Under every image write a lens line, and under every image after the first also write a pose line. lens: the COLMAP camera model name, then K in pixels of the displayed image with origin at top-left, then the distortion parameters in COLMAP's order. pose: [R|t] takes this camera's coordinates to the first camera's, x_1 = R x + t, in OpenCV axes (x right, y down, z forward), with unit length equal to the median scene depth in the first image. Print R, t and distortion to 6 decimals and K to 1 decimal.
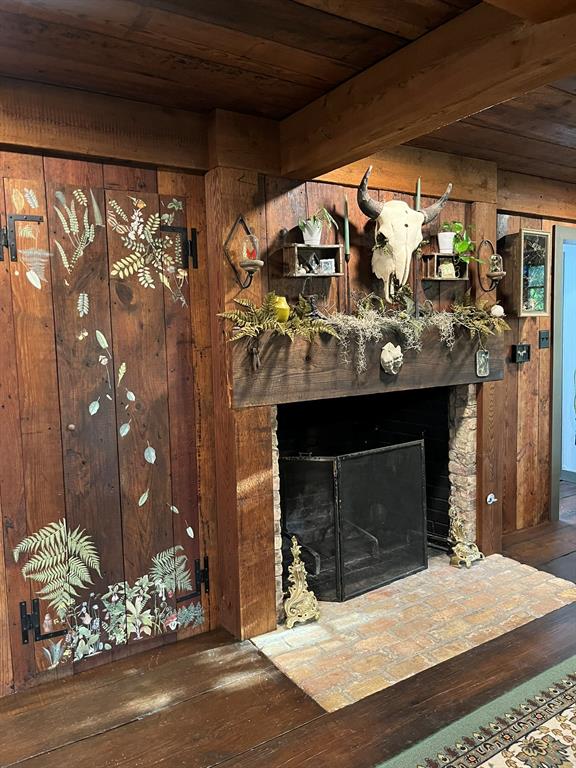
lens RADIAL K [[581.9, 0, 288.7], [0, 581.9, 379.5], [0, 0, 1]] dist [0.003355, -0.005299]
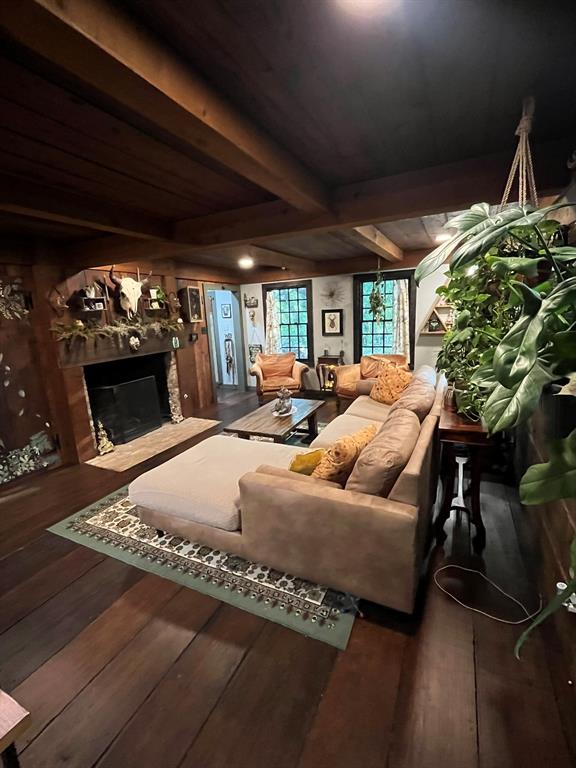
lens RADIAL K [[340.8, 0, 287.3], [0, 340.8, 381.2], [0, 0, 1]] dist [-0.000418, -0.000867]
pose [[0.854368, -0.120466, 0.505514, -0.018182], [0.072727, 0.990905, 0.113220, 0.007437], [-0.514555, -0.059967, 0.855358, -0.604393]]
